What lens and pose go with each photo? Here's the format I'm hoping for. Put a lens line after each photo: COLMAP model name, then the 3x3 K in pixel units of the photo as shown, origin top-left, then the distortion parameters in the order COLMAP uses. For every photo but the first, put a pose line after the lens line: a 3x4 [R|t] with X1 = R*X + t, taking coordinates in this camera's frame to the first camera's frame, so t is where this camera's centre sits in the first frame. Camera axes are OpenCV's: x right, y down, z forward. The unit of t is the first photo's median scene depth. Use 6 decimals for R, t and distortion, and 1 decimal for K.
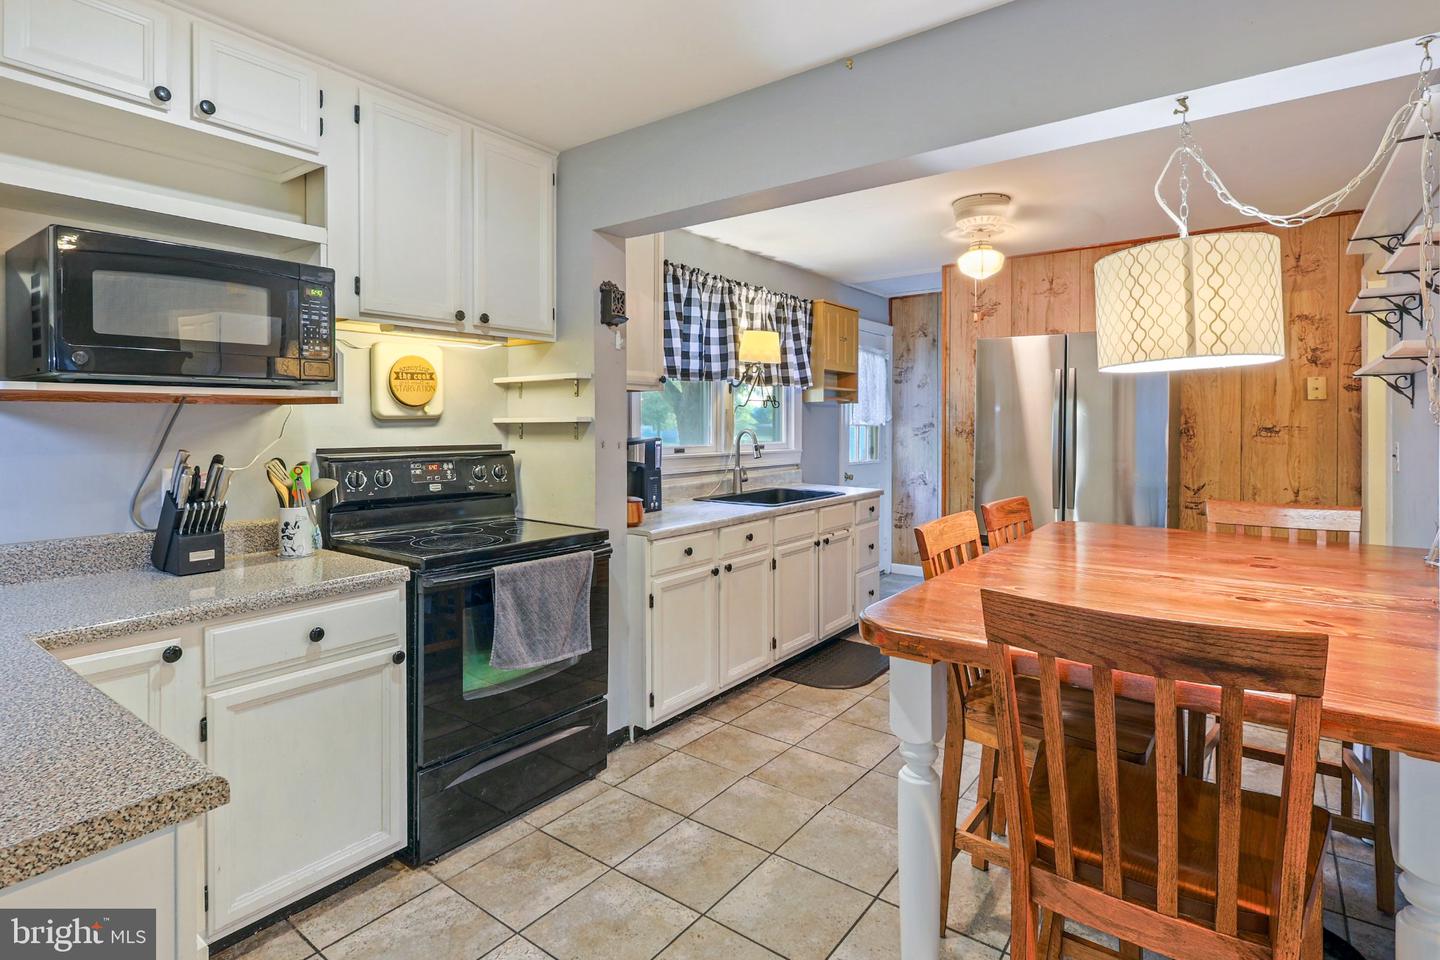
lens RADIAL K [[720.6, 0, 735.2], [0, 720.6, 425.3], [0, 0, 1]] dist [-0.005714, 0.000315]
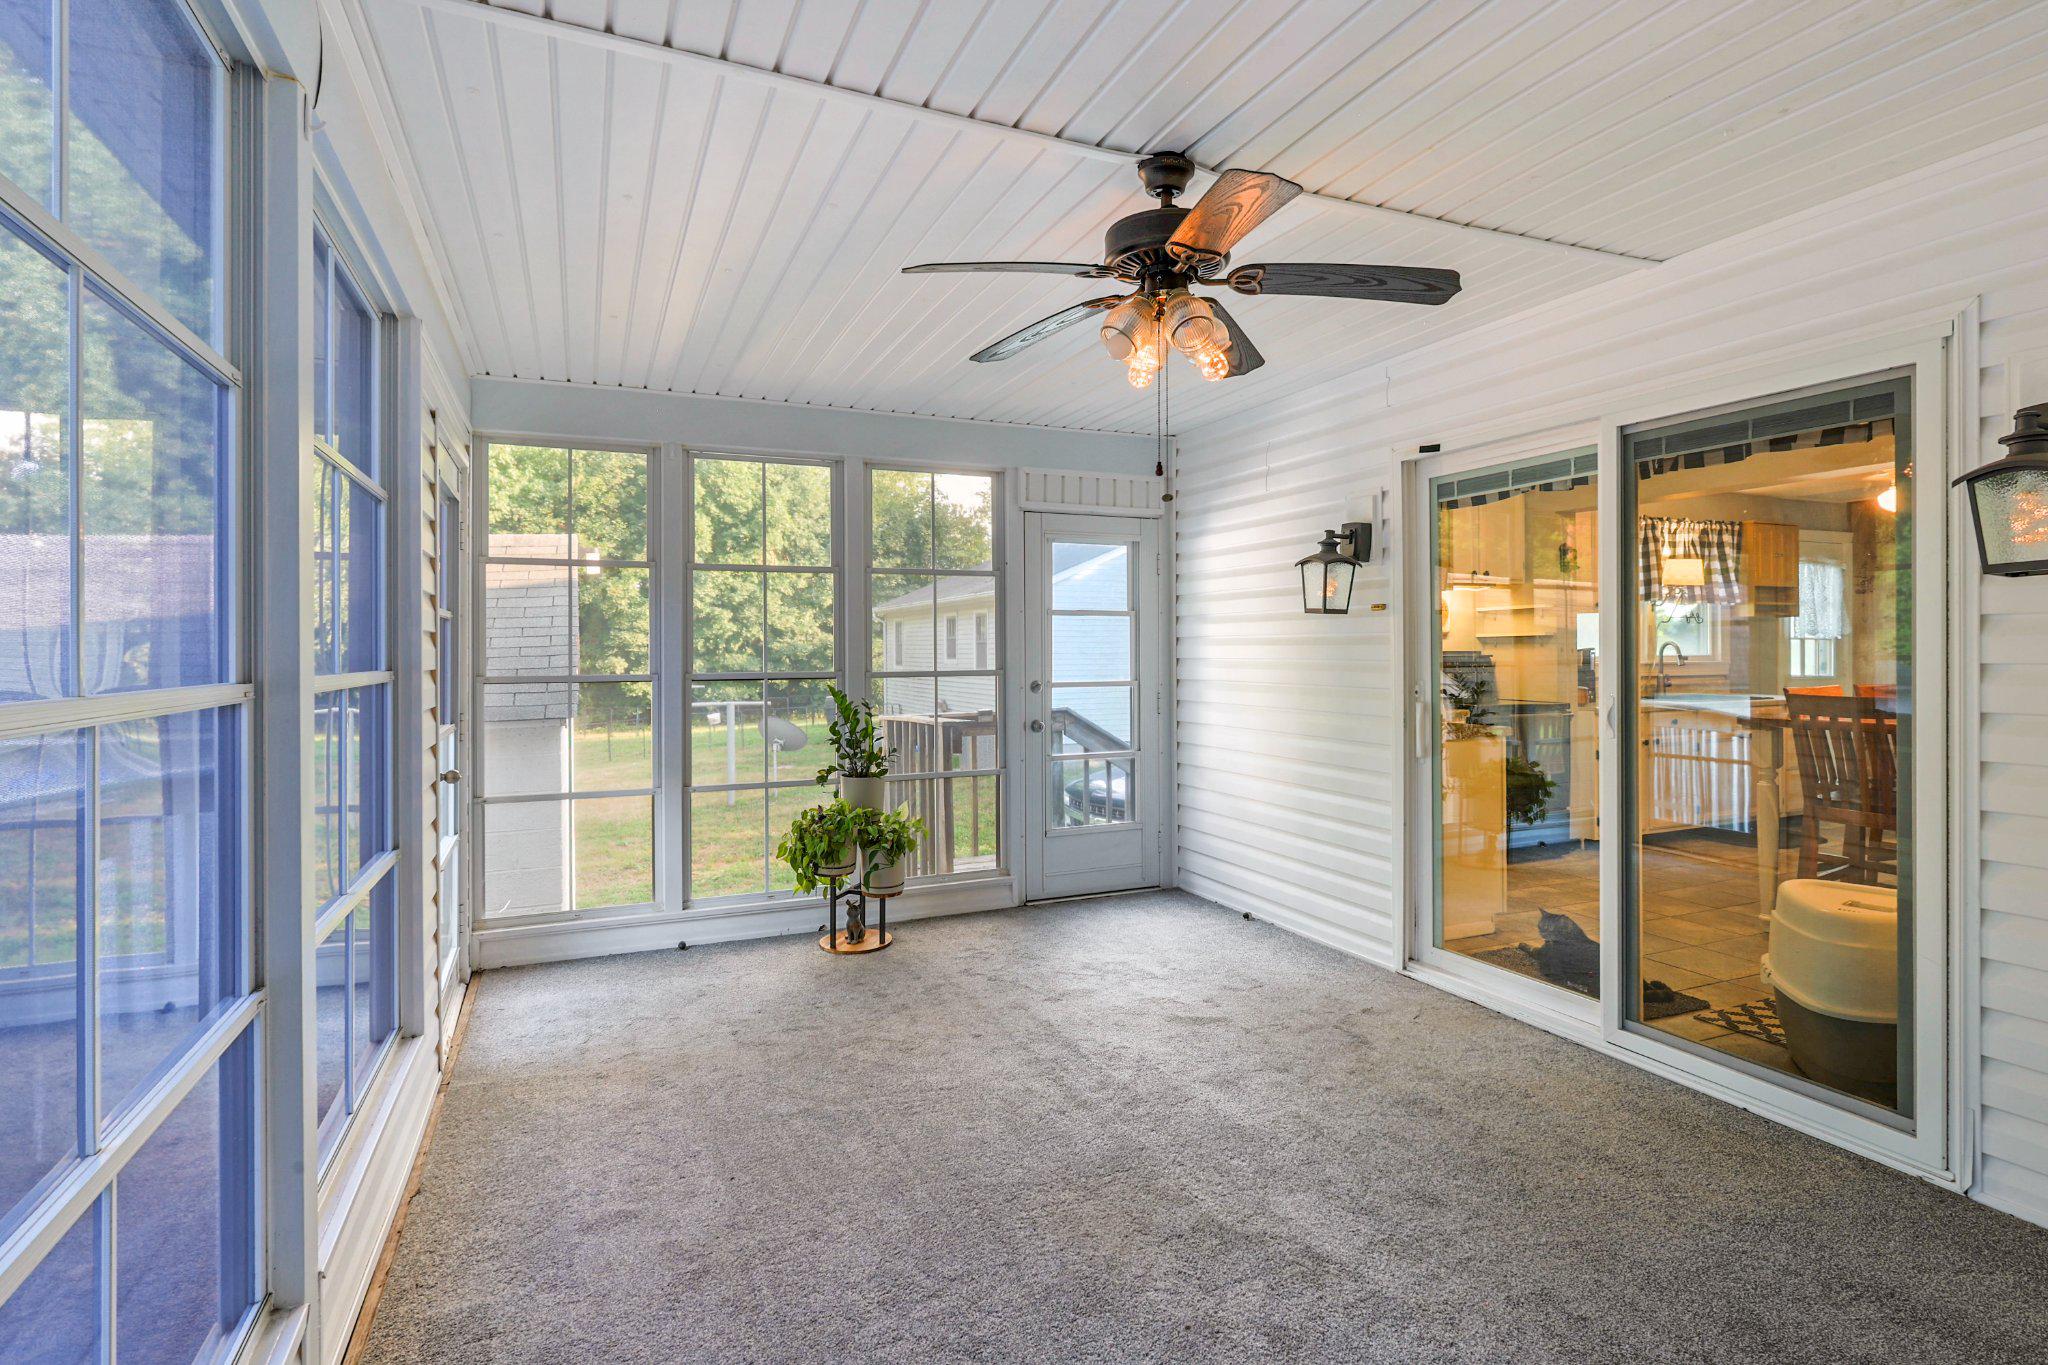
lens RADIAL K [[1024.8, 0, 1013.4], [0, 1024.8, 647.8], [0, 0, 1]] dist [-0.005714, 0.000315]
pose [[0.854585, -0.007079, -0.519264, -0.031853], [0.004681, 0.999971, -0.005927, 0.019033], [0.519291, 0.002634, 0.854594, -0.931401]]
